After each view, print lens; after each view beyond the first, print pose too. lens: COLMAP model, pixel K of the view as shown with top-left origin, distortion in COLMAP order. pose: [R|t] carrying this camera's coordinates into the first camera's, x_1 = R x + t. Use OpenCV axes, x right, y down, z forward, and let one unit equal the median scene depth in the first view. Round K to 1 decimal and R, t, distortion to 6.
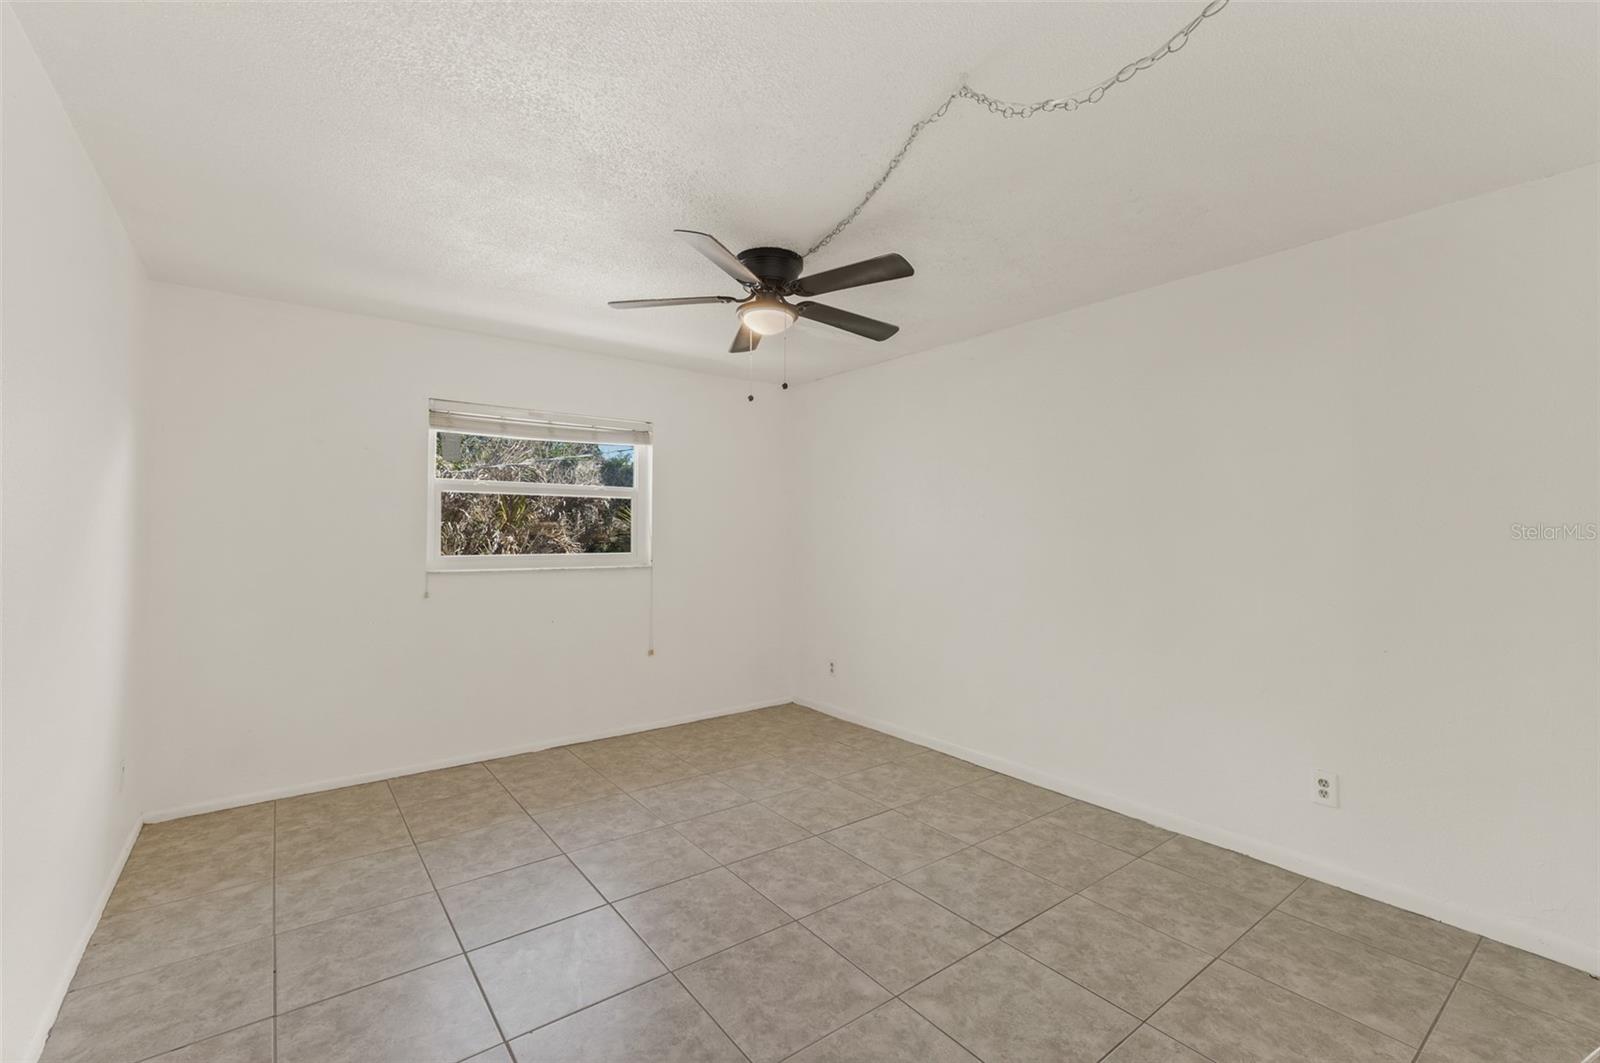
lens RADIAL K [[685.8, 0, 800.2], [0, 685.8, 534.5], [0, 0, 1]] dist [0.005169, 0.000236]
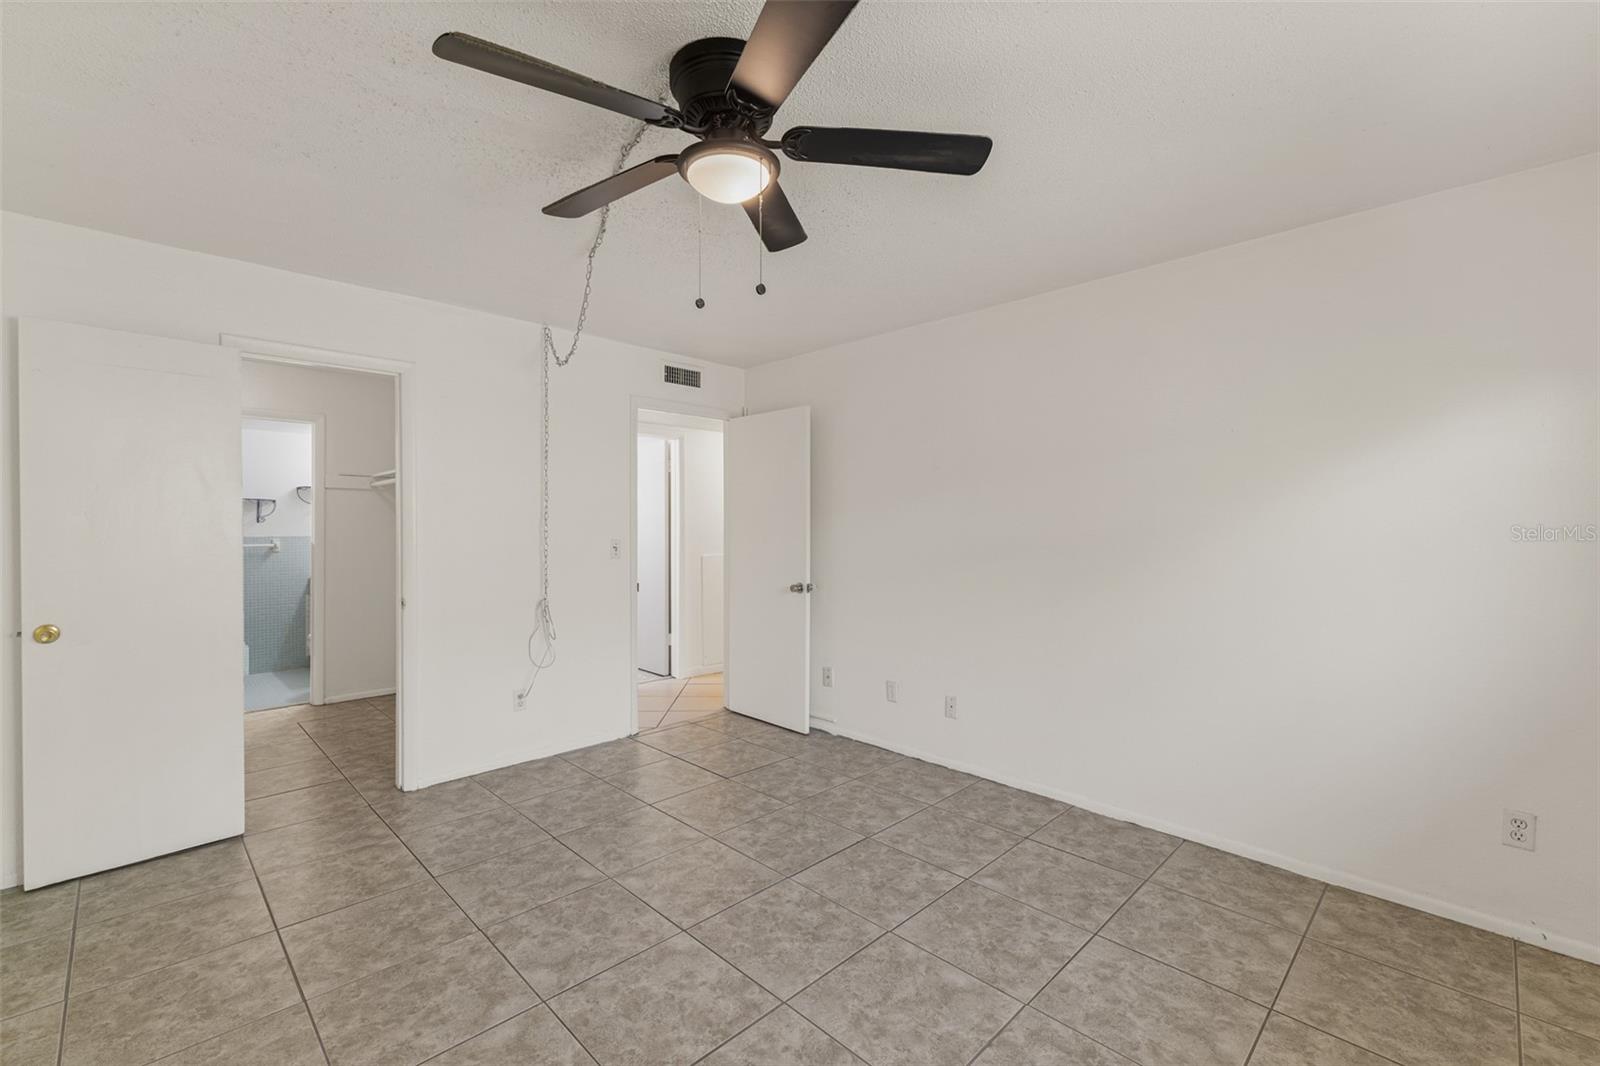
lens RADIAL K [[685.8, 0, 797.7], [0, 685.8, 529.9], [0, 0, 1]] dist [0.005169, 0.000236]
pose [[-0.992452, -0.006921, -0.122435, -0.040778], [-0.007618, 0.999957, 0.005225, -0.002372], [0.122394, 0.006118, -0.992463, 1.900138]]
